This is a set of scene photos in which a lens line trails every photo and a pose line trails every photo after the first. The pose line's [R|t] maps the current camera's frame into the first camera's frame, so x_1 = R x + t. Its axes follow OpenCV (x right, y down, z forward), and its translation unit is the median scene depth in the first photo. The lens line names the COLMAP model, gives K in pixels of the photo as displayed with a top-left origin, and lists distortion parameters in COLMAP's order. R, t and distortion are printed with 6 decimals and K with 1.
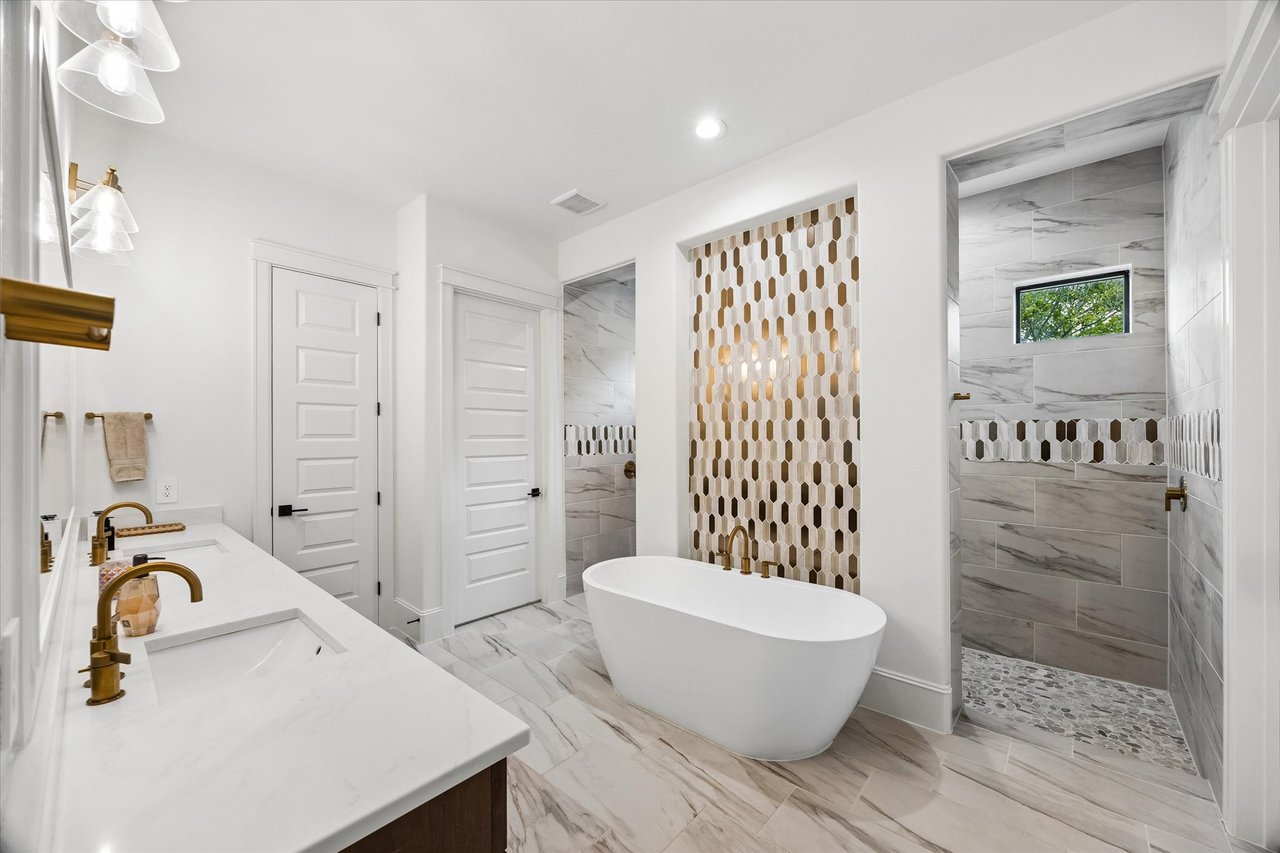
lens RADIAL K [[495.6, 0, 635.5], [0, 495.6, 431.3], [0, 0, 1]] dist [-0.002024, -0.000501]
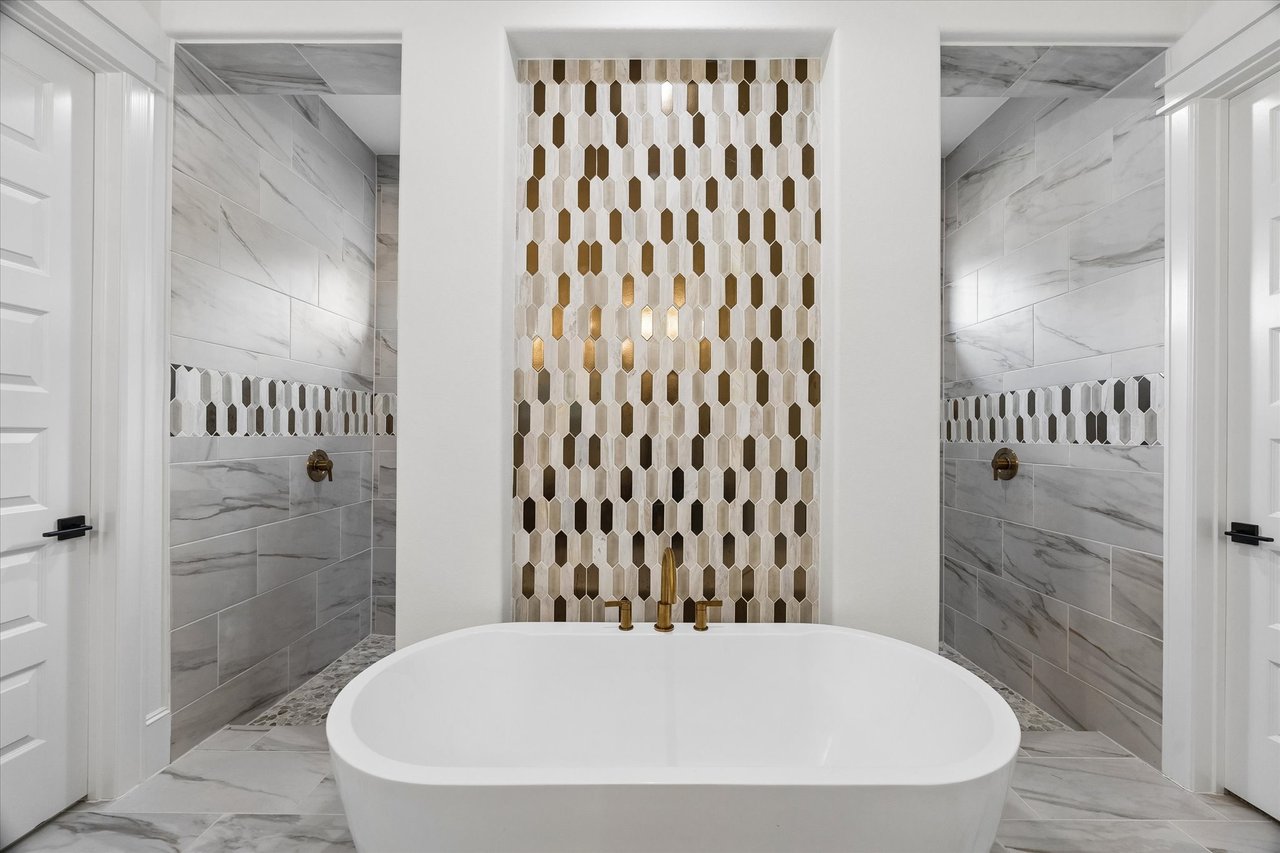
lens RADIAL K [[495.6, 0, 647.2], [0, 495.6, 431.6], [0, 0, 1]] dist [-0.002024, -0.000501]
pose [[0.742257, 0.015094, 0.669945, -0.160465], [-0.016969, 0.999849, -0.003727, 0.052765], [-0.669900, -0.008602, 0.742401, 0.519055]]
